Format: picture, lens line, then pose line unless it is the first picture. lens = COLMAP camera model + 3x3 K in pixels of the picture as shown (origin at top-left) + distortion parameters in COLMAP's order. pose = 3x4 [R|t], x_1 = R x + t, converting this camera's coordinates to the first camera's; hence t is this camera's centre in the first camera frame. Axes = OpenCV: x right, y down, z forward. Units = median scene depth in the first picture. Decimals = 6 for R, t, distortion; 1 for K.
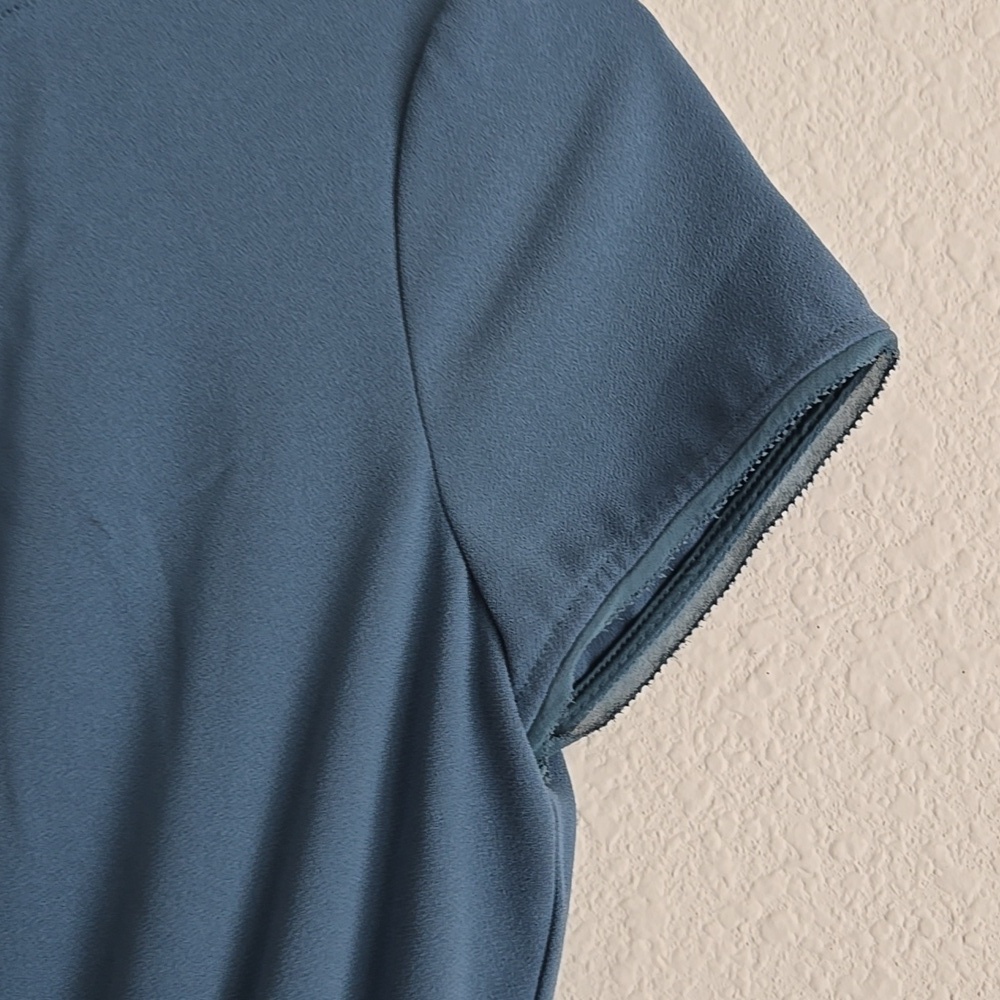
lens RADIAL K [[1468.5, 0, 514.3], [0, 1468.5, 525.6], [0, 0, 1]] dist [0.057639, 0.000000]
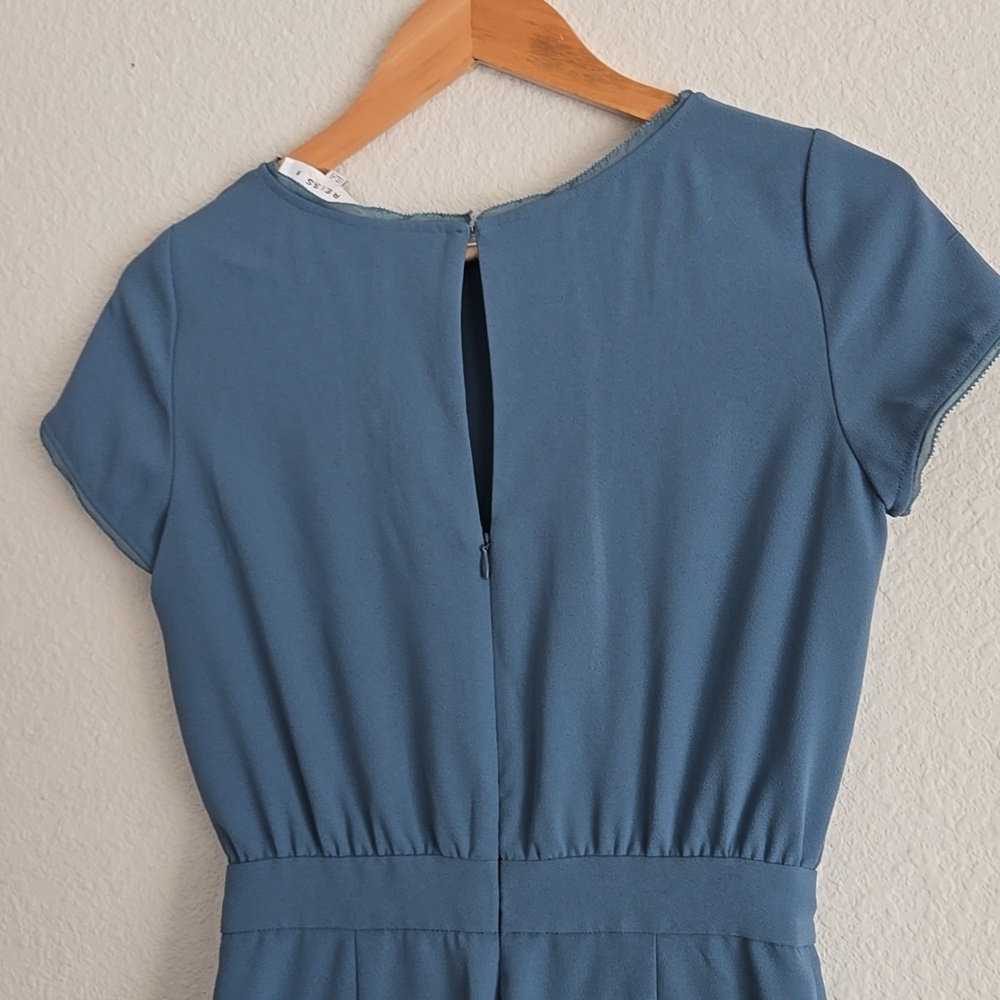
lens RADIAL K [[1468.5, 0, 493.8], [0, 1468.5, 497.6], [0, 0, 1]] dist [0.057639, 0.000000]
pose [[0.954651, -0.019504, -0.297088, 0.136165], [0.032347, 0.998740, 0.038375, -0.031323], [0.295965, -0.046245, 0.954079, -1.079794]]
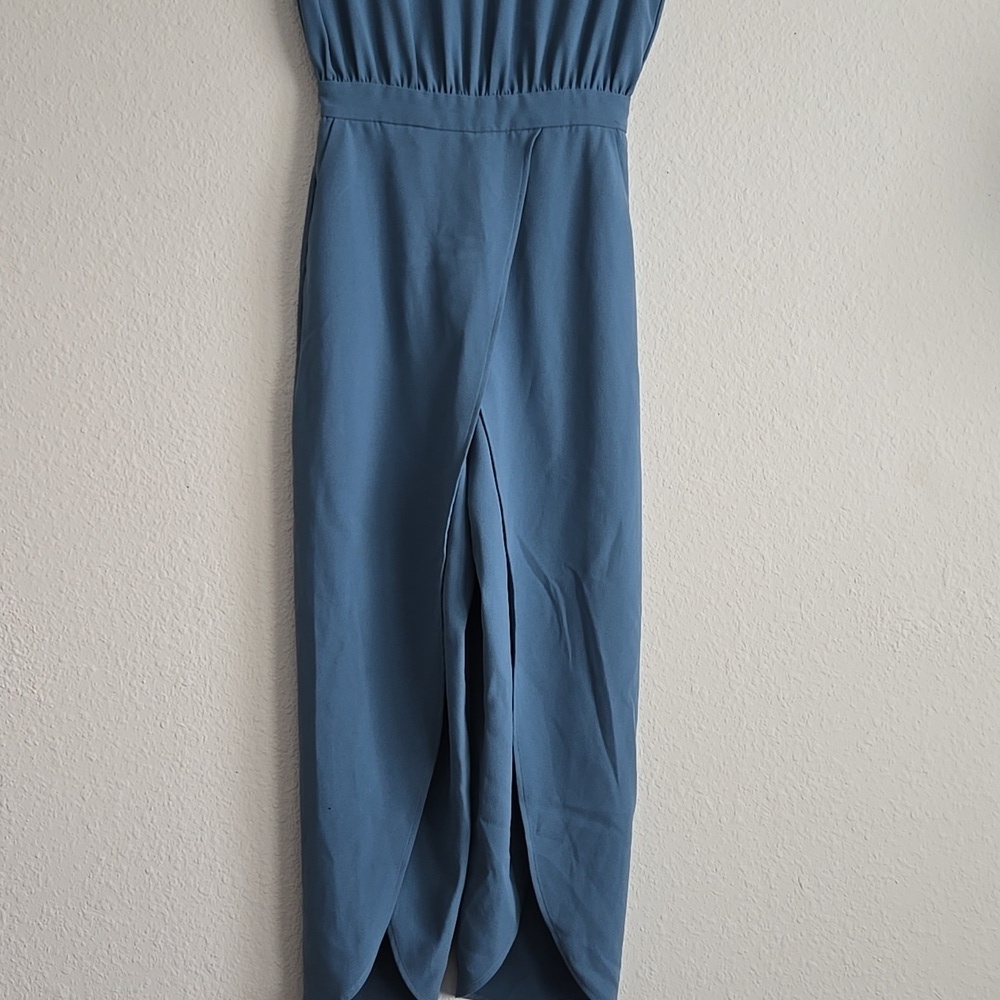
lens RADIAL K [[1468.5, 0, 514.4], [0, 1468.5, 514.8], [0, 0, 1]] dist [0.057639, 0.000000]
pose [[0.999457, 0.025496, 0.020867, -0.445004], [-0.027656, 0.993459, 0.110792, 1.286453], [-0.017906, -0.111309, 0.993625, -3.251994]]
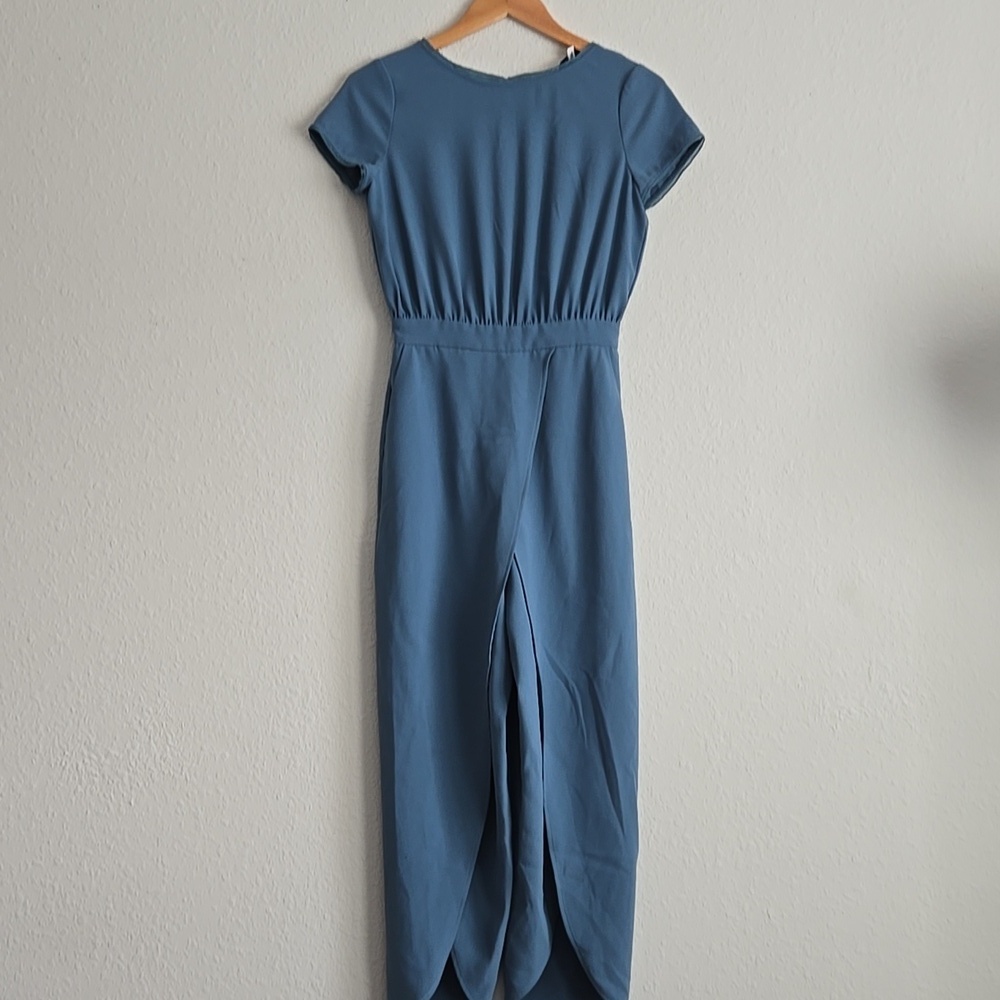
lens RADIAL K [[1468.5, 0, 516.1], [0, 1468.5, 509.8], [0, 0, 1]] dist [0.057639, 0.000000]
pose [[0.999973, 0.006275, -0.003764, -0.435614], [-0.006217, 0.999864, 0.015248, 1.204925], [0.003859, -0.015224, 0.999877, -4.626686]]
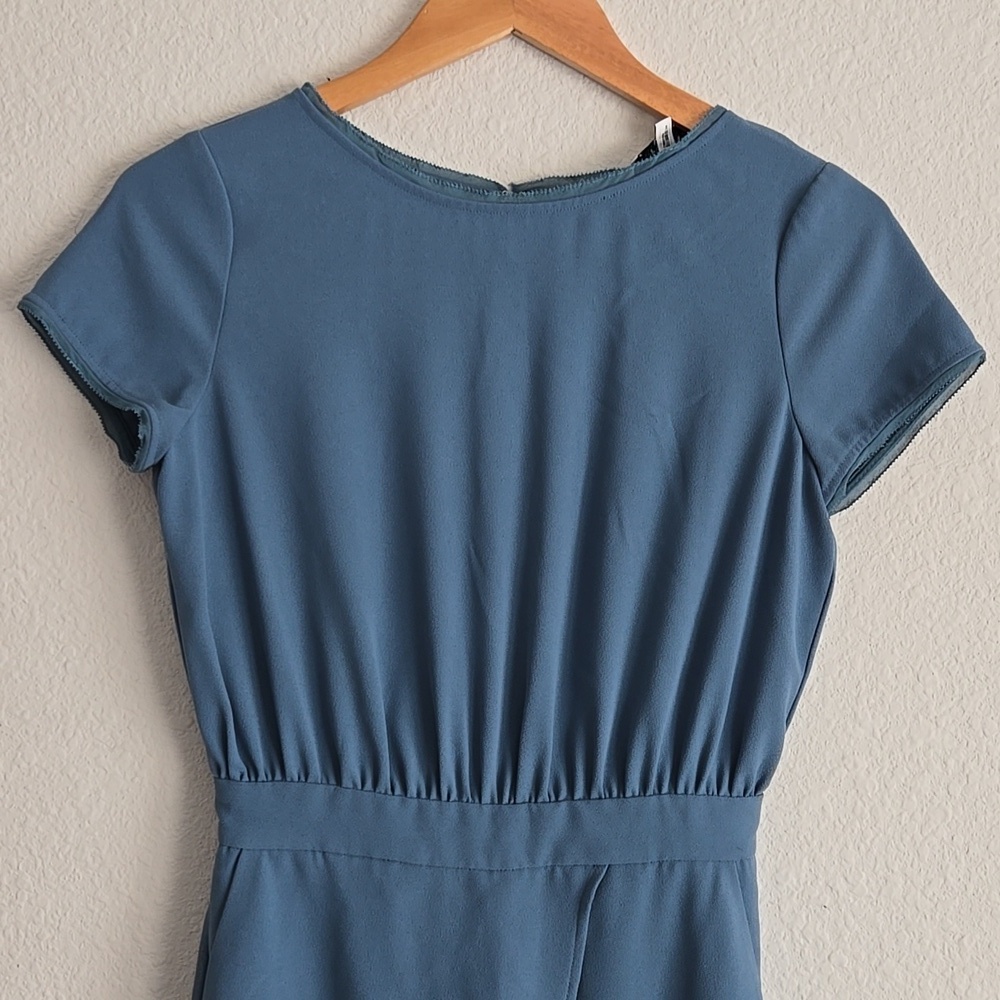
lens RADIAL K [[1468.5, 0, 516.3], [0, 1468.5, 499.5], [0, 0, 1]] dist [0.057639, 0.000000]
pose [[0.999408, 0.031391, 0.014110, -0.505417], [-0.032610, 0.994788, 0.096609, -0.087237], [-0.011003, -0.097012, 0.995222, -1.350002]]
